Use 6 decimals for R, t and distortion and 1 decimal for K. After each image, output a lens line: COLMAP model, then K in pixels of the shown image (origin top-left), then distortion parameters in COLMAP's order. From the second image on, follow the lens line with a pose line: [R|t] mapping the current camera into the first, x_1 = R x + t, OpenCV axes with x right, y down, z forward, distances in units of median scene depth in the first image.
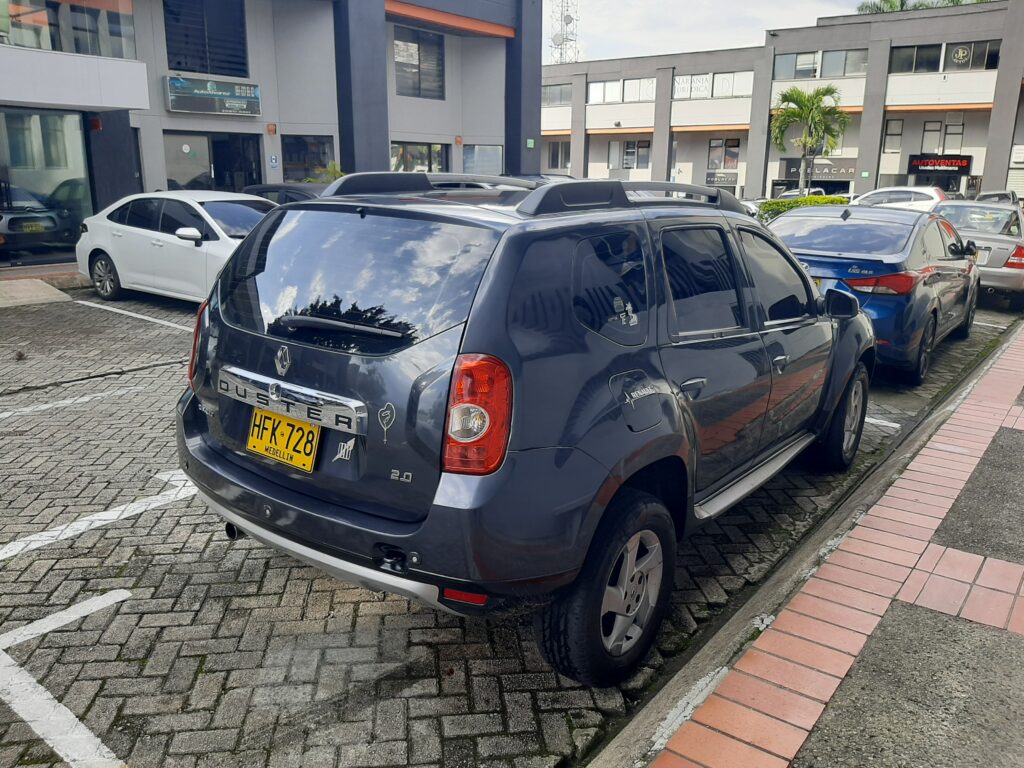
lens RADIAL K [[801.9, 0, 508.1], [0, 801.9, 379.7], [0, 0, 1]] dist [0.003433, -0.010126]
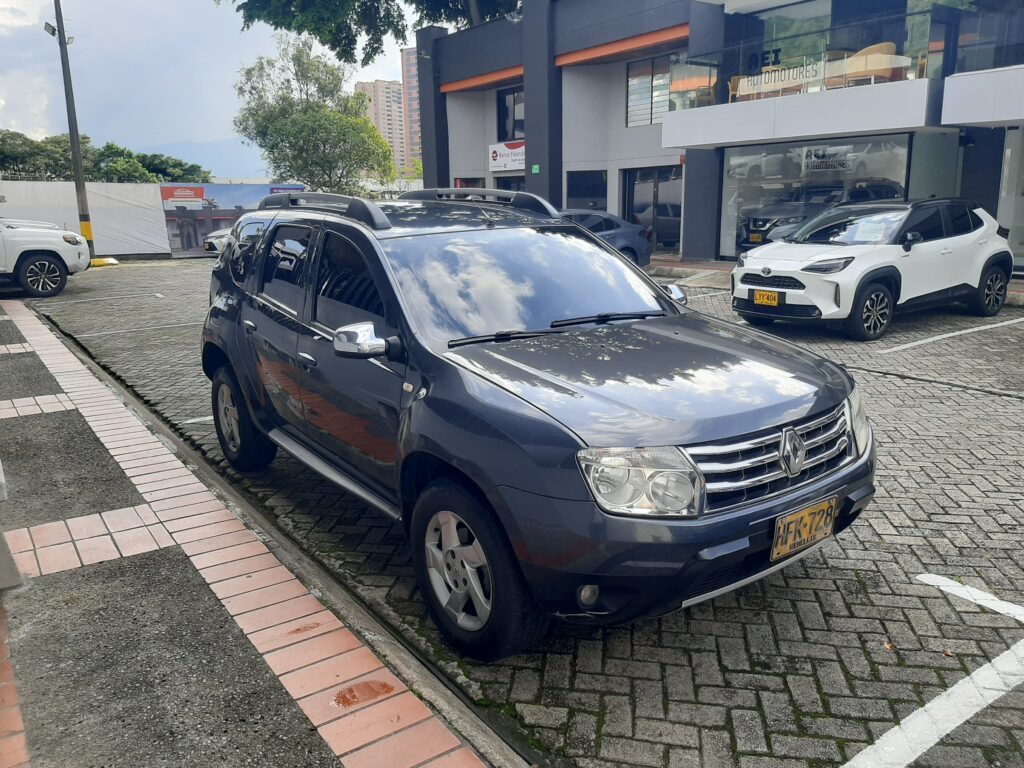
lens RADIAL K [[801.9, 0, 506.2], [0, 801.9, 388.1], [0, 0, 1]] dist [0.003433, -0.010126]
pose [[-0.292911, 0.204833, -0.933942, 1.328797], [-0.226624, 0.934077, 0.275938, -0.349705], [0.928895, 0.292478, -0.227181, 1.593418]]
